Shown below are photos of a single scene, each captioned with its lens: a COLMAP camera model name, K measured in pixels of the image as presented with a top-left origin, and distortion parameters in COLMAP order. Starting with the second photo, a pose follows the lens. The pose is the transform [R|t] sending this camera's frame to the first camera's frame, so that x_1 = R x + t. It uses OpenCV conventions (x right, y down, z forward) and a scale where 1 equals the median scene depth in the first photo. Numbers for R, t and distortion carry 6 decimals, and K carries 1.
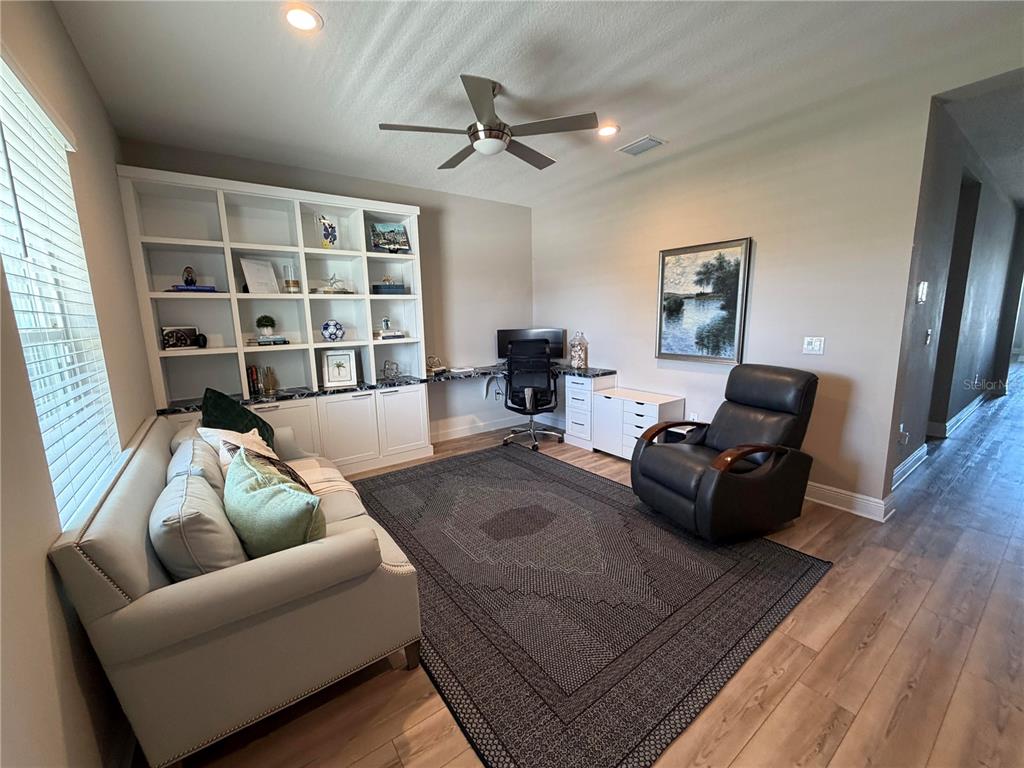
lens RADIAL K [[409.7, 0, 507.4], [0, 409.7, 384.3], [0, 0, 1]] dist [0.001716, -0.000596]
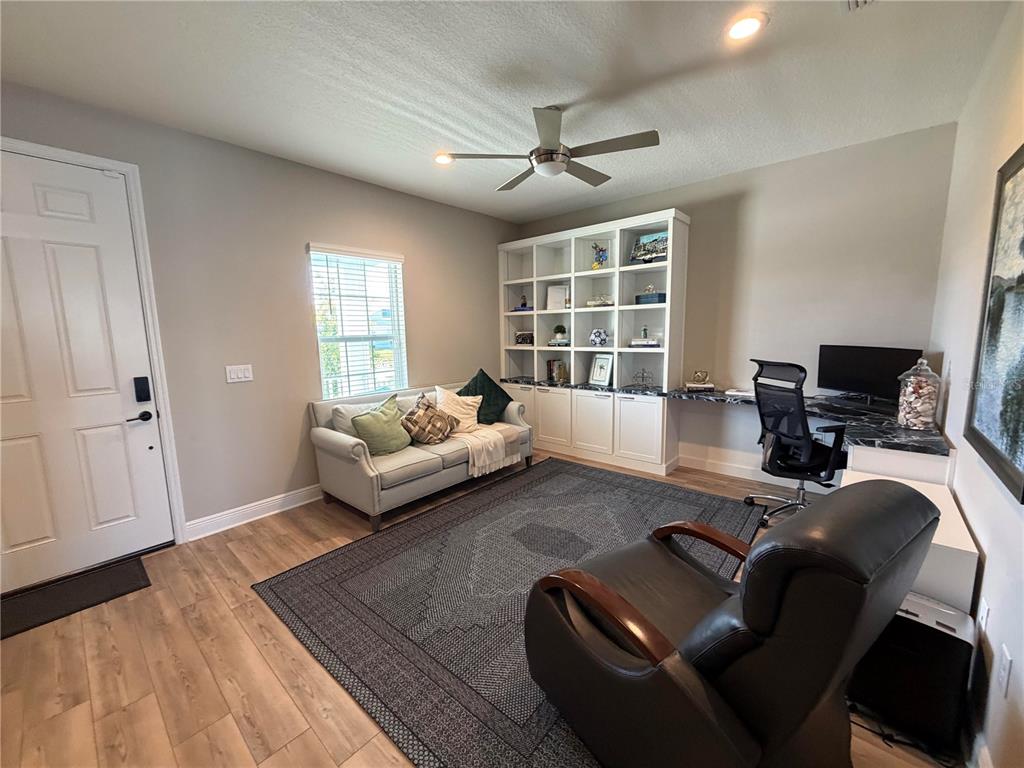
lens RADIAL K [[409.7, 0, 507.4], [0, 409.7, 384.3], [0, 0, 1]] dist [0.001716, -0.000596]
pose [[0.222867, 0.152355, -0.962870, 0.705105], [-0.140362, 0.982435, 0.122962, -0.110409], [0.964691, 0.107746, 0.240337, 0.491748]]
